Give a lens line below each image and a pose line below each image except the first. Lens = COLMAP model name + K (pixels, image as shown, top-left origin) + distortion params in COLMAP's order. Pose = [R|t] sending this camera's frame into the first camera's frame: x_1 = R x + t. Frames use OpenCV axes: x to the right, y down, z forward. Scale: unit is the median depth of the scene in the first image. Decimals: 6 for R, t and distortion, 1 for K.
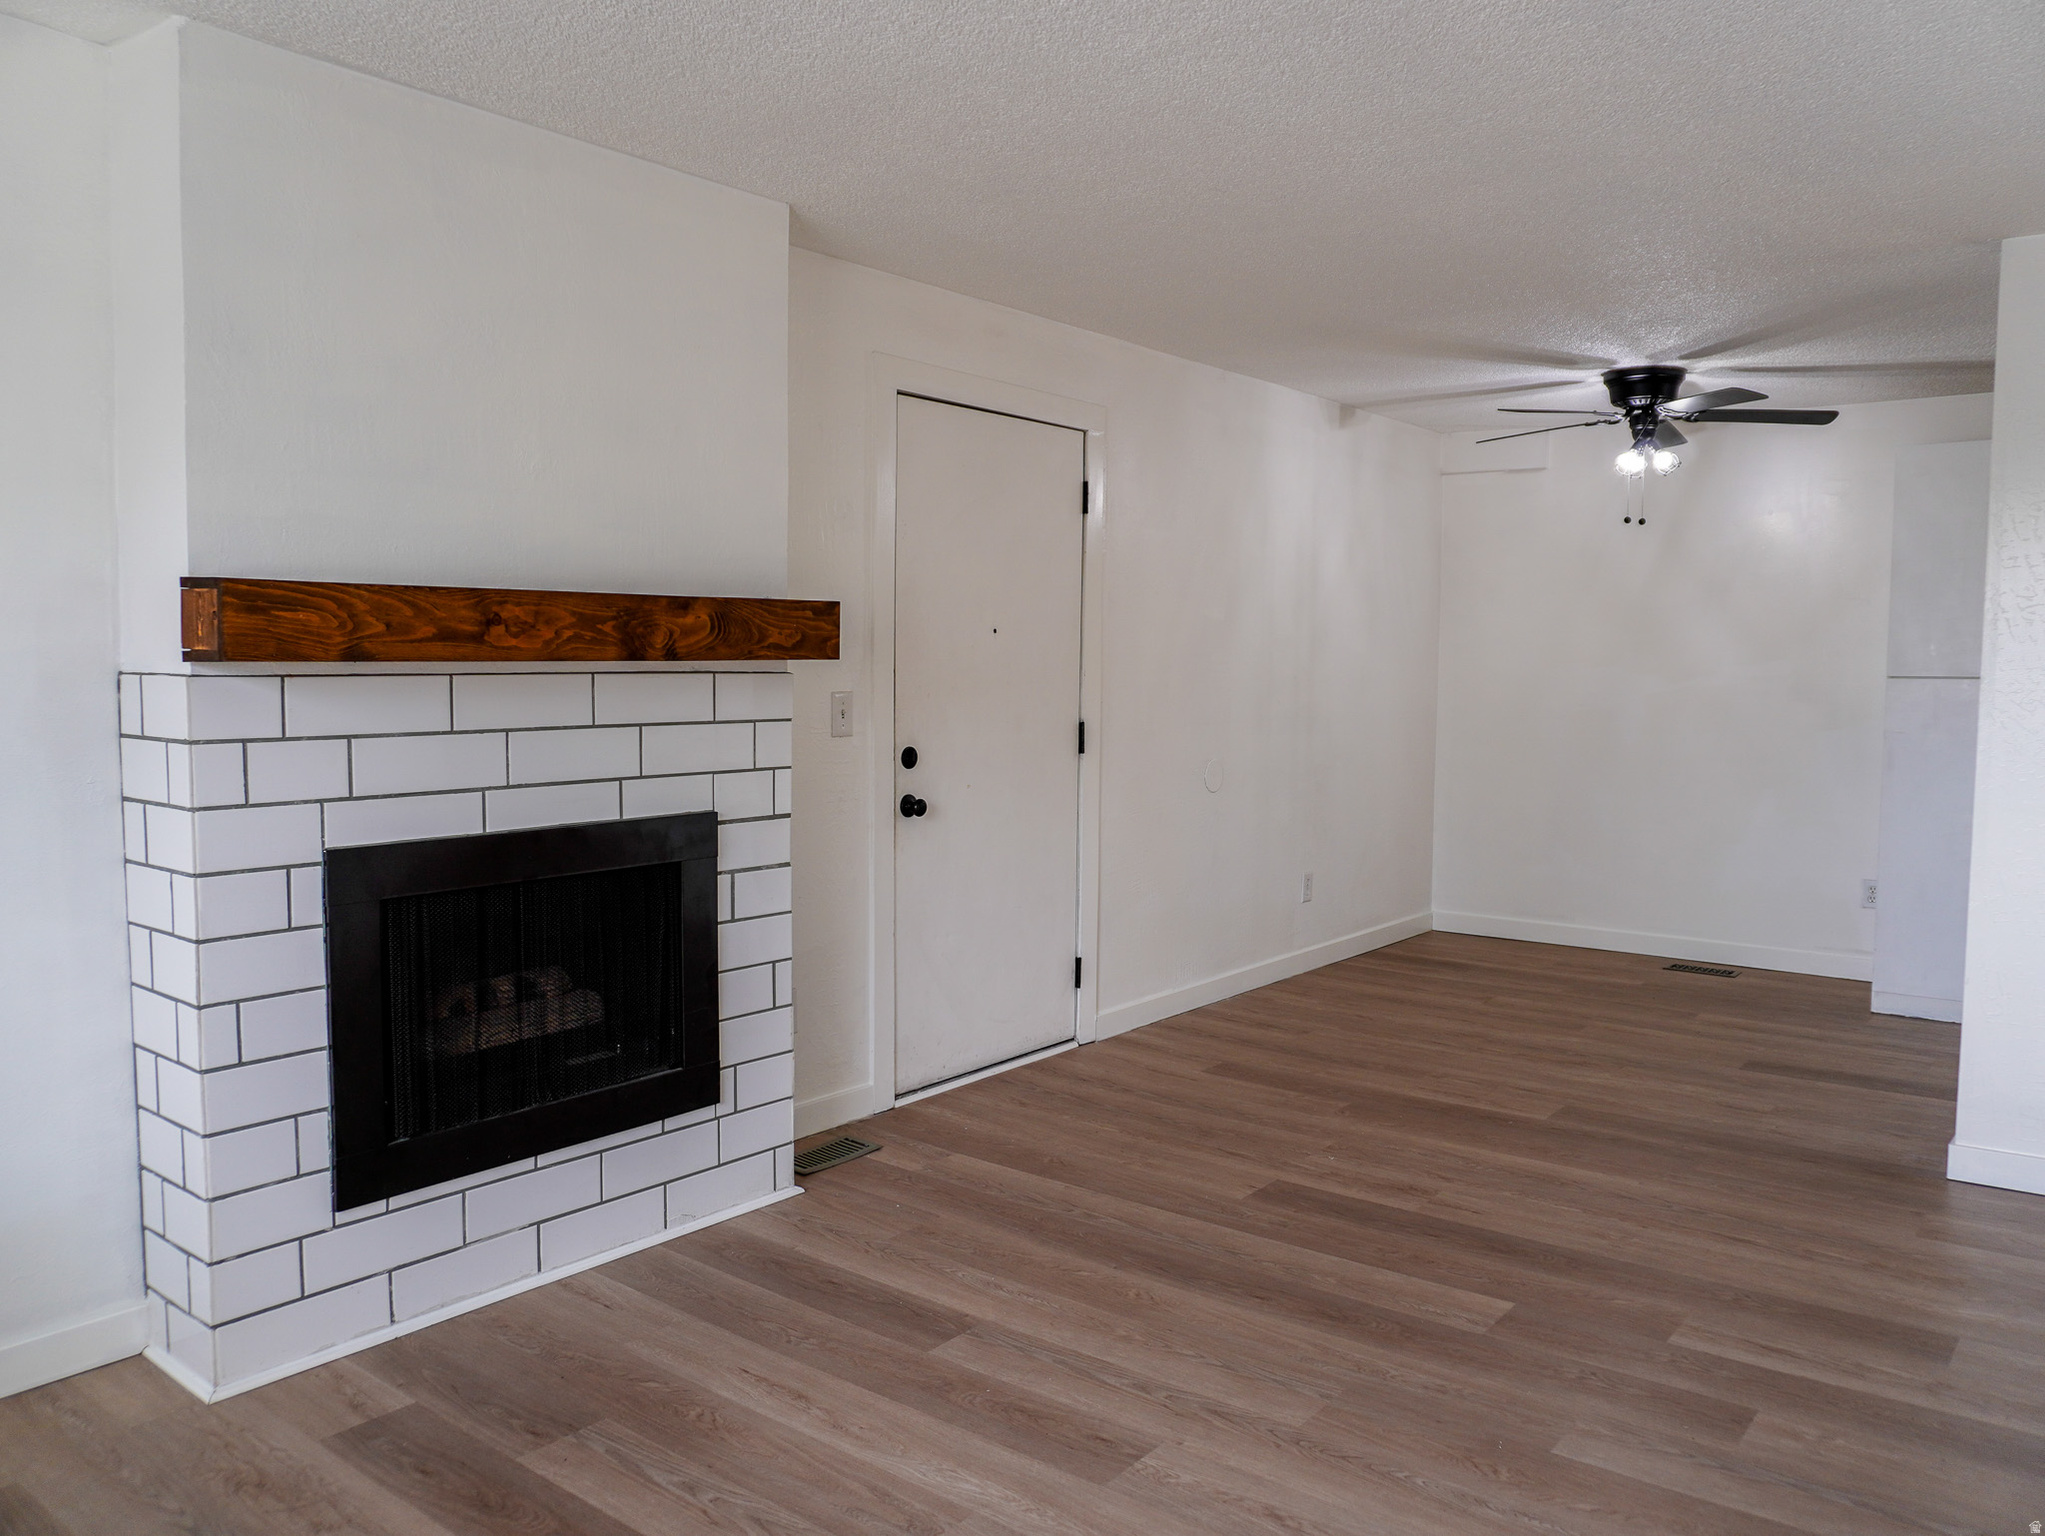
lens RADIAL K [[1552.6, 0, 1027.3], [0, 1552.6, 772.8], [0, 0, 1]] dist [-0.053144, 0.038990]
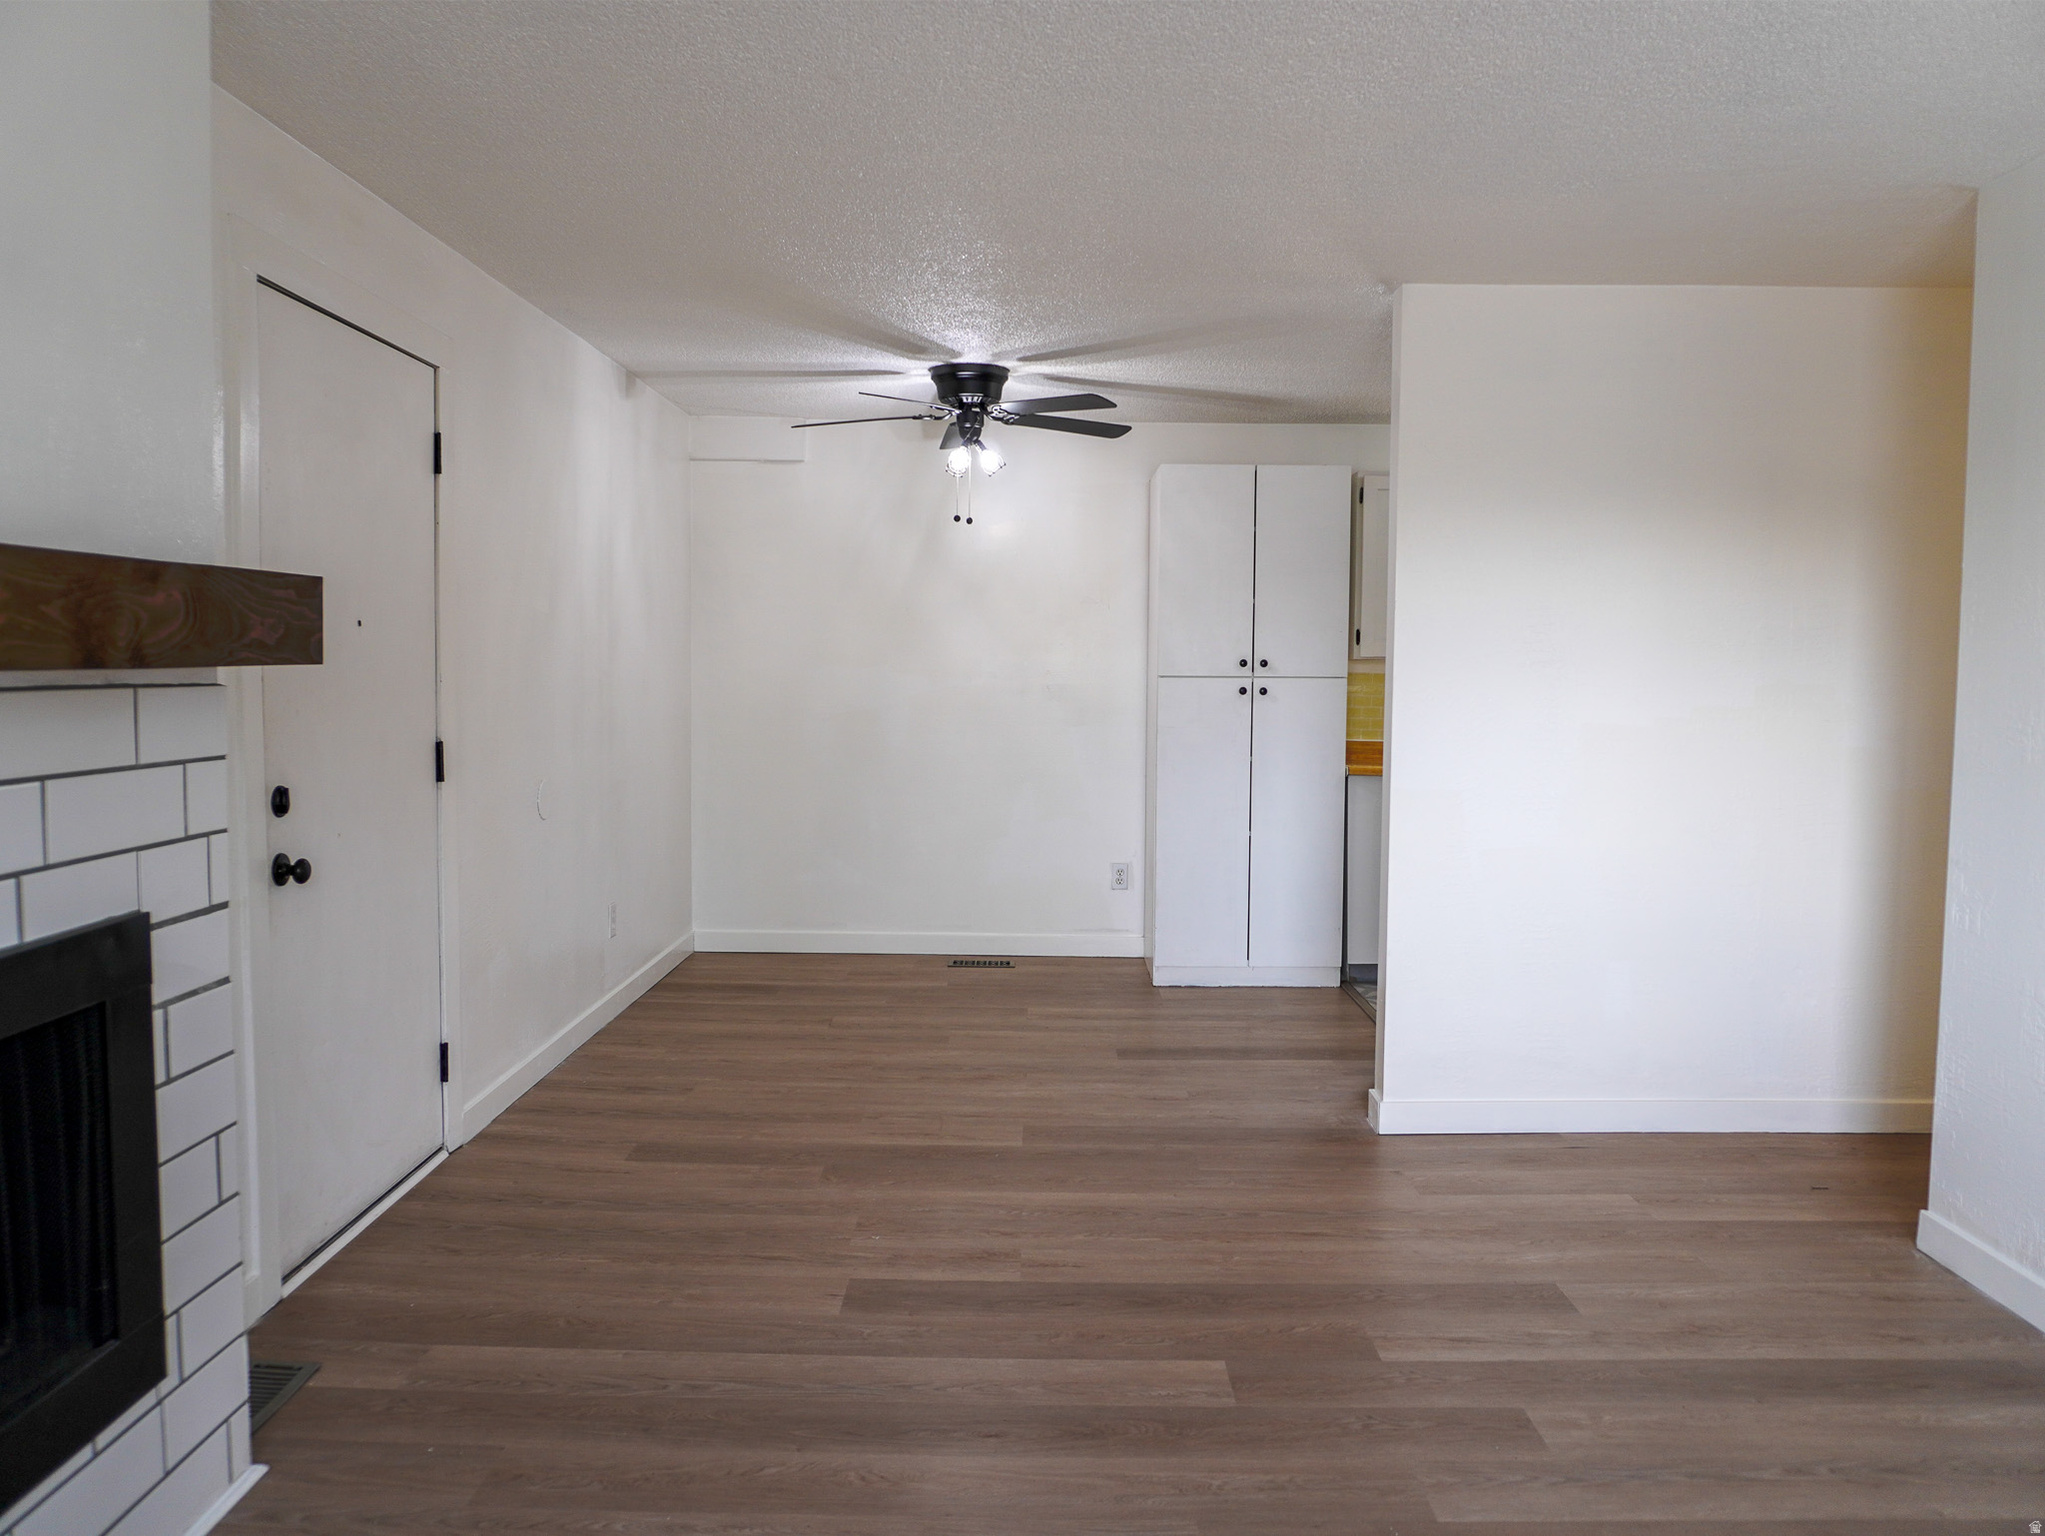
lens RADIAL K [[1548.6, 0, 1032.9], [0, 1548.6, 779.6], [0, 0, 1]] dist [-0.050176, 0.040482]
pose [[0.792023, -0.046091, 0.608749, -0.291564], [0.042435, 0.998891, 0.020420, -0.025160], [-0.609015, 0.009659, 0.793100, 0.303168]]
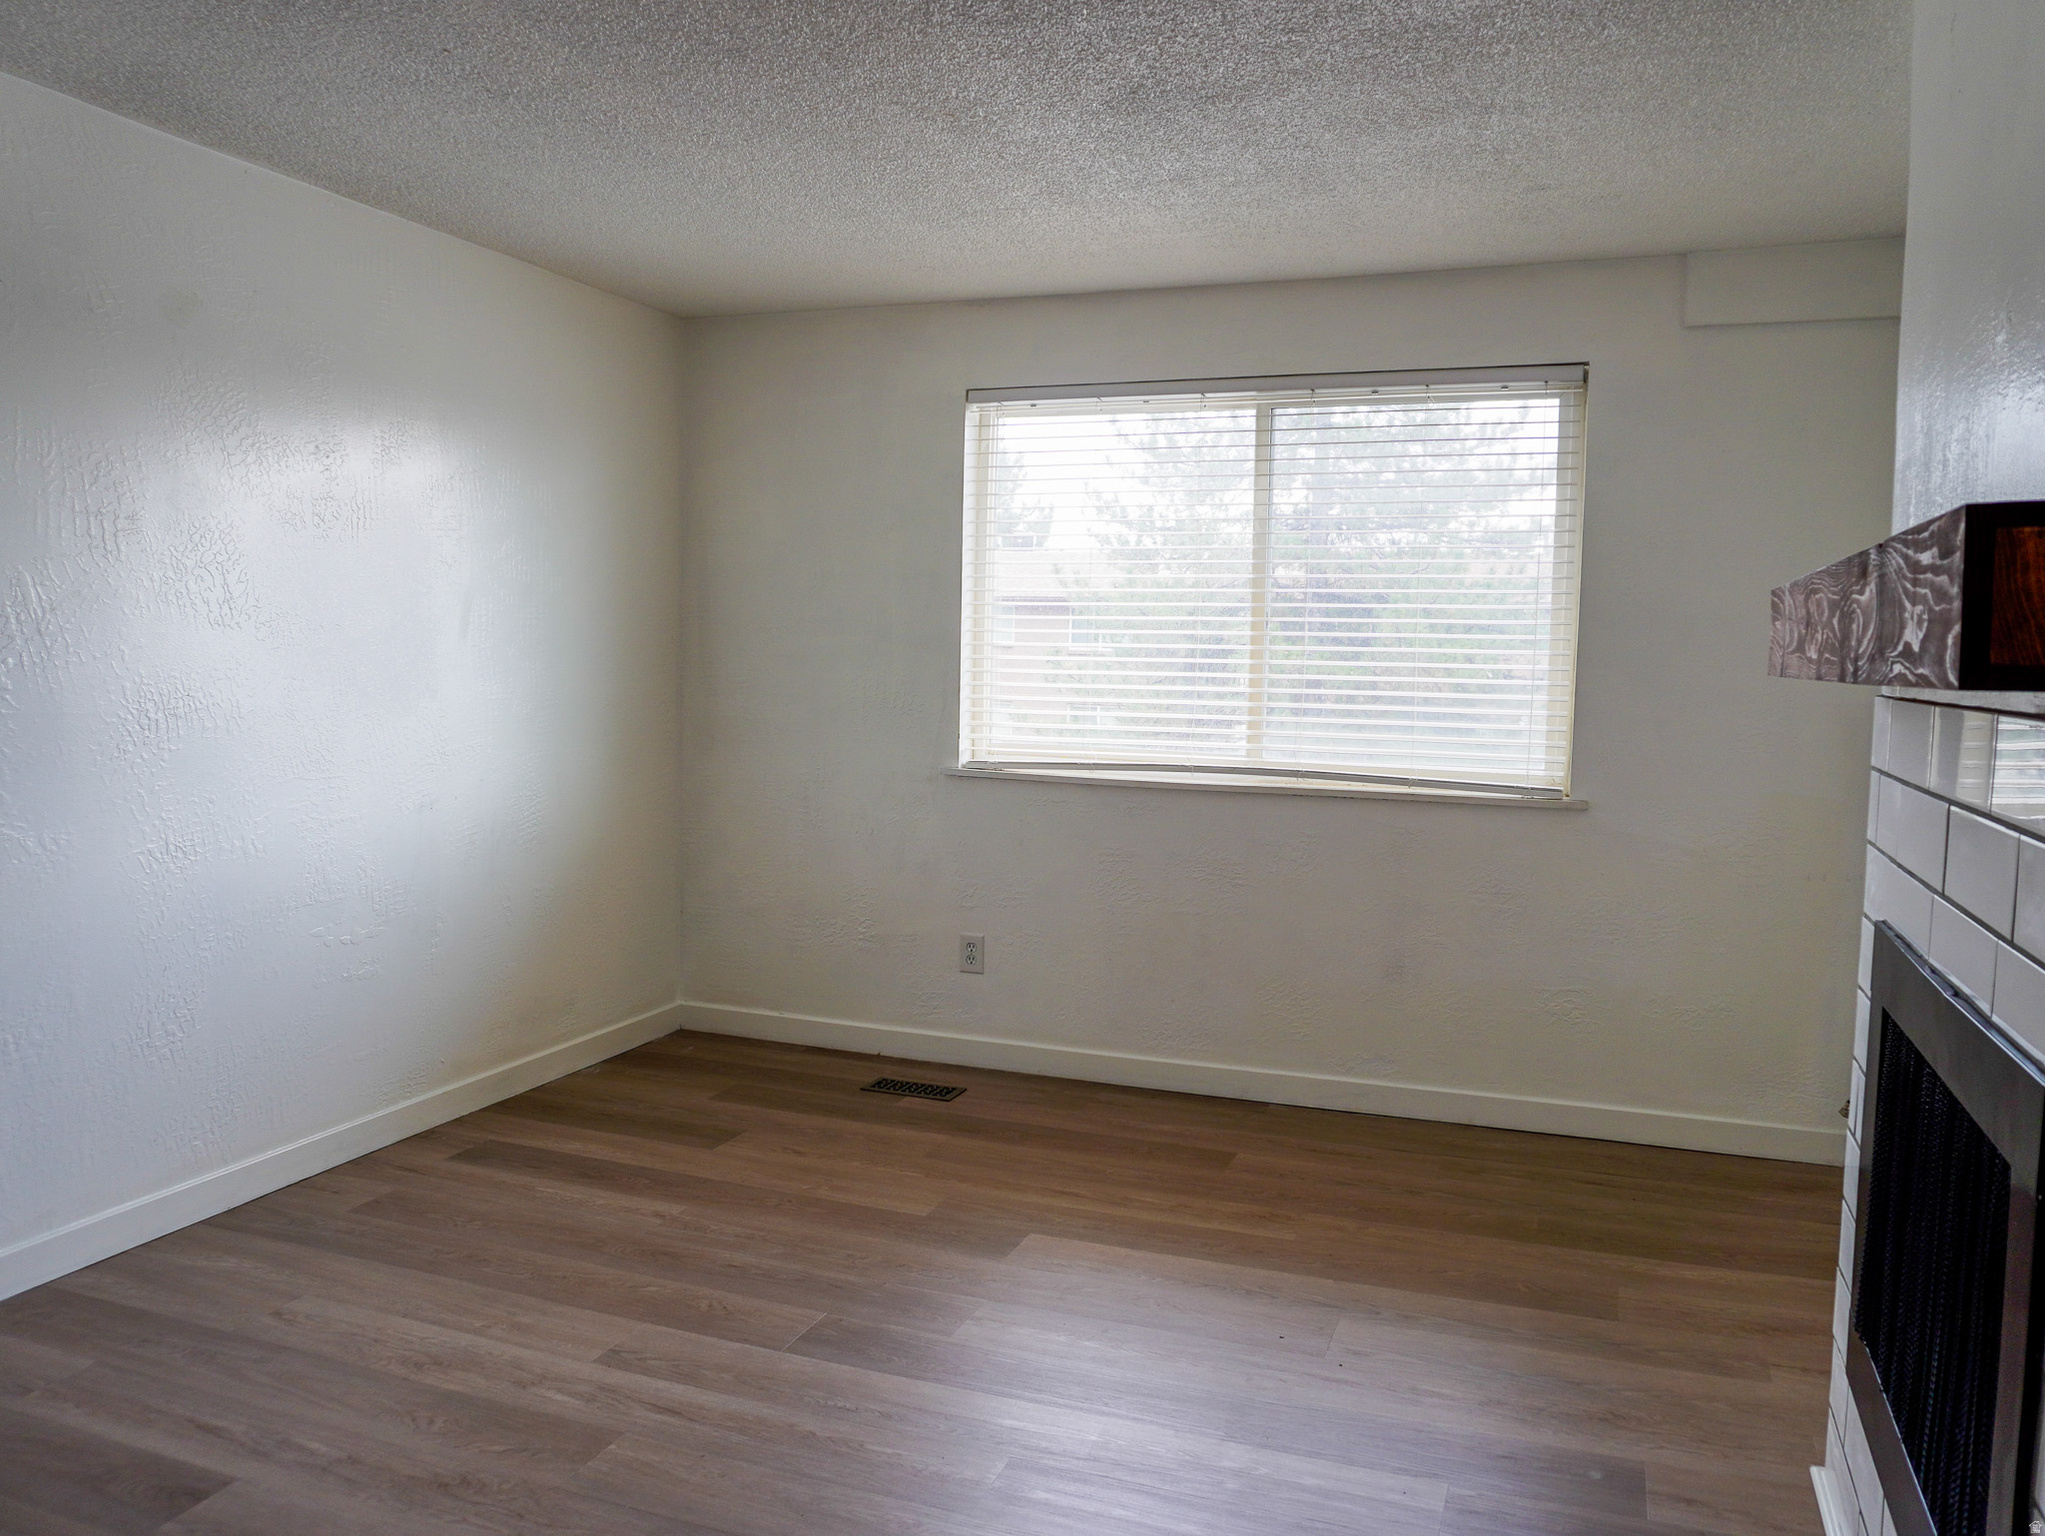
lens RADIAL K [[1552.6, 0, 1027.3], [0, 1552.6, 772.8], [0, 0, 1]] dist [-0.053144, 0.038990]
pose [[-0.954960, -0.001097, -0.296731, 0.155298], [-0.047678, 0.987567, 0.149792, -0.097302], [0.292878, 0.157193, -0.943140, 1.279710]]
